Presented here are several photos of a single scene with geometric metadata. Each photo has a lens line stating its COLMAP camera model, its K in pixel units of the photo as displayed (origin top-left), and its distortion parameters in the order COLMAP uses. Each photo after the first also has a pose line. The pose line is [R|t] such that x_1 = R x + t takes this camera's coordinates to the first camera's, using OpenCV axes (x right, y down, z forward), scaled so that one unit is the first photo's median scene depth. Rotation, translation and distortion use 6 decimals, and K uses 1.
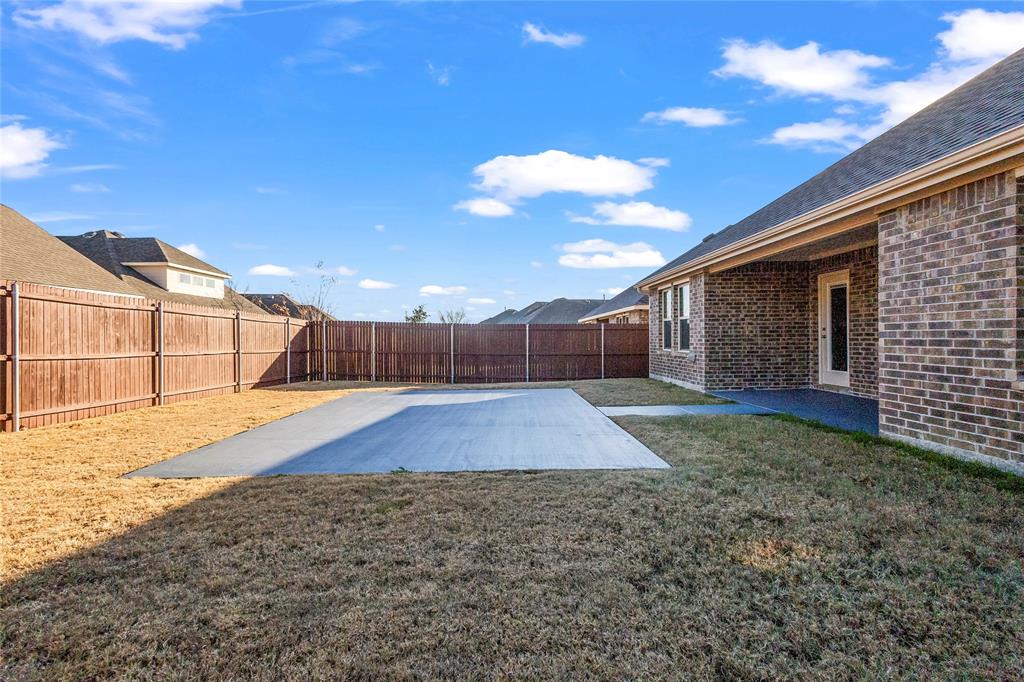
lens RADIAL K [[474.6, 0, 512.8], [0, 474.6, 340.7], [0, 0, 1]] dist [0.008333, -0.004160]
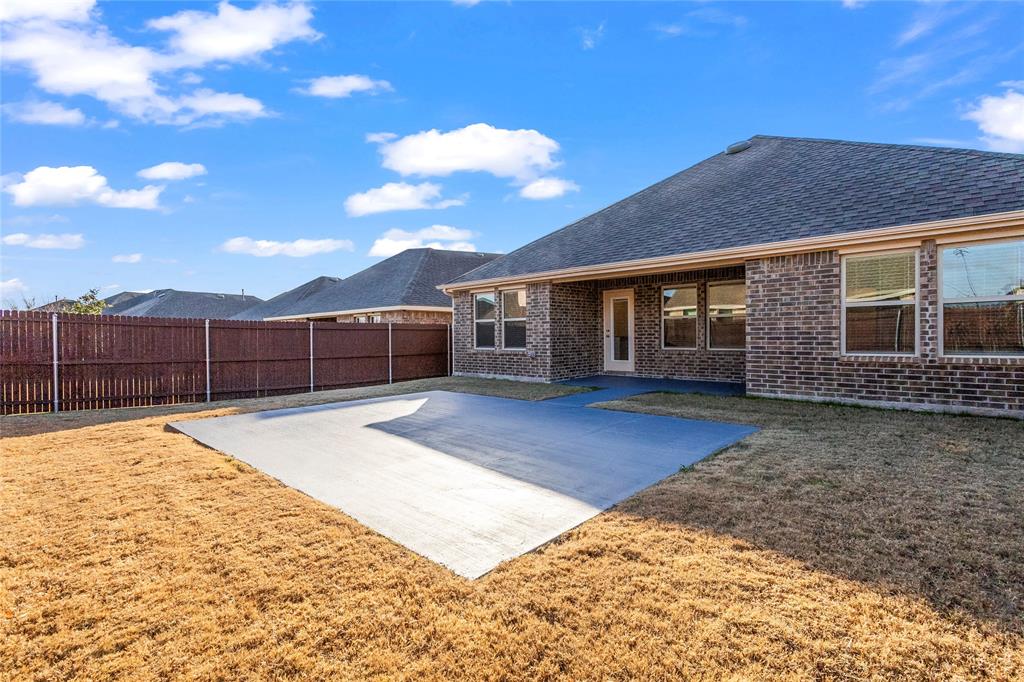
lens RADIAL K [[474.6, 0, 518.6], [0, 474.6, 340.2], [0, 0, 1]] dist [0.008333, -0.004160]
pose [[0.686614, -0.007414, 0.726985, -1.046786], [0.010379, 0.999946, 0.000395, 0.000578], [-0.726948, 0.007274, 0.686654, 0.493300]]
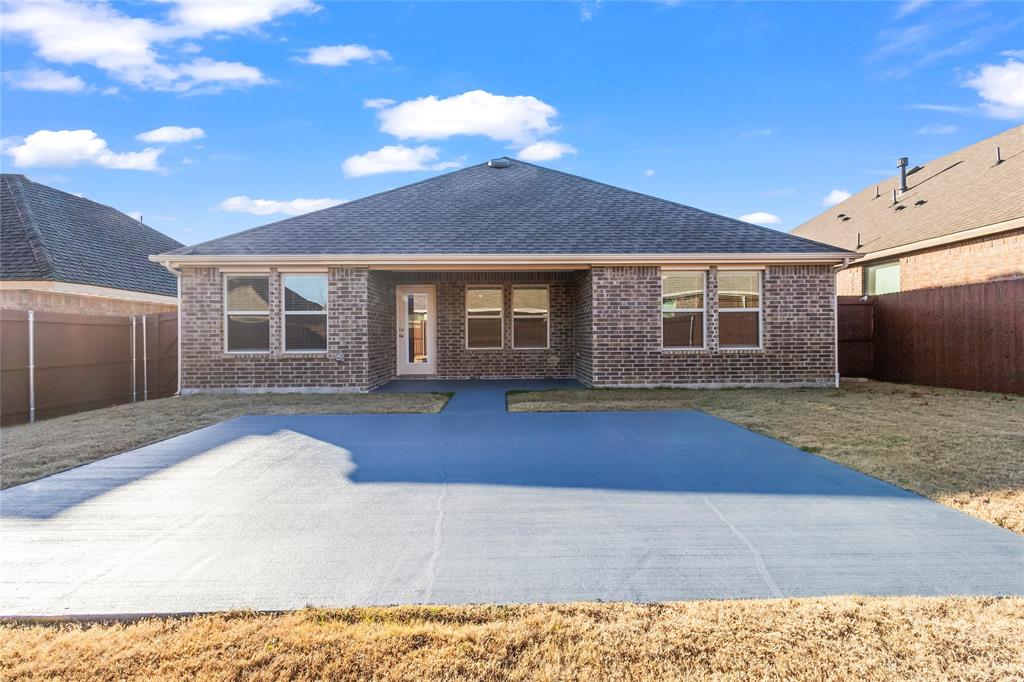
lens RADIAL K [[474.6, 0, 514.1], [0, 474.6, 338.8], [0, 0, 1]] dist [0.008333, -0.004160]
pose [[-0.014575, 0.004236, 0.999885, -1.150732], [0.013535, 0.999900, -0.004039, 0.015614], [-0.999802, 0.013474, -0.014631, 1.462921]]
